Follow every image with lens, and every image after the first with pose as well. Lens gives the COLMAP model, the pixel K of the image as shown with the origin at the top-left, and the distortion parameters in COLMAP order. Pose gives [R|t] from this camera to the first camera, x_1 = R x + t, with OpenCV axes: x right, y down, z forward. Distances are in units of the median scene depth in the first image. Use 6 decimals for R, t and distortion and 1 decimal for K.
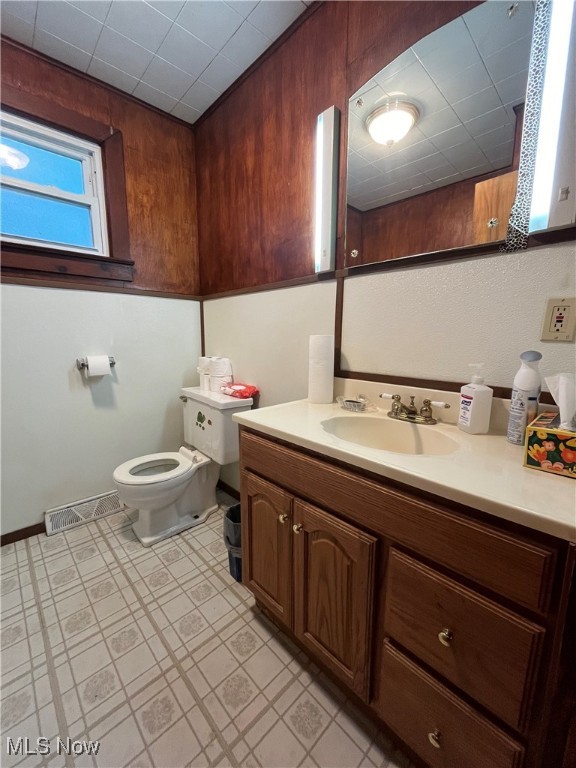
lens RADIAL K [[306.3, 0, 288.0], [0, 306.3, 384.0], [0, 0, 1]] dist [0.001783, 0.000185]
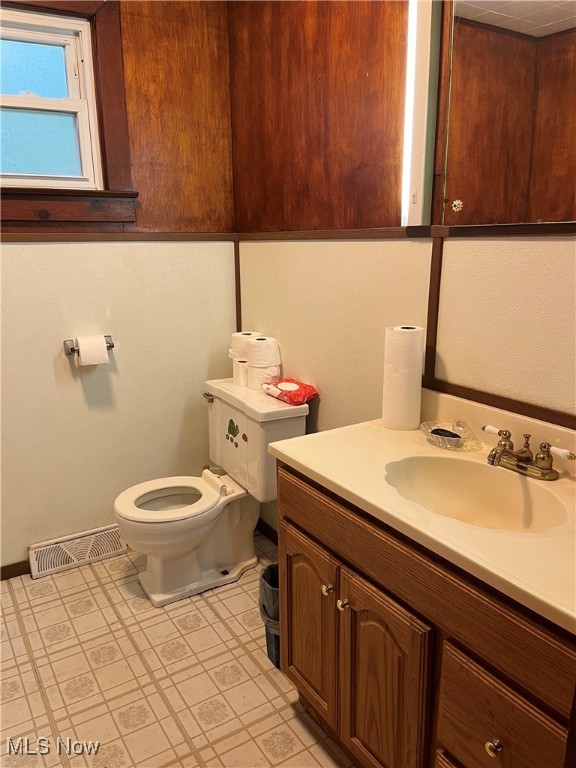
lens RADIAL K [[581.6, 0, 288.0], [0, 581.6, 384.0], [0, 0, 1]] dist [0.073907, -0.095008]
pose [[0.978806, 0.033998, -0.201947, 0.099186], [-0.015525, 0.995604, 0.092364, -0.121737], [0.204200, -0.087271, 0.975031, -0.236659]]
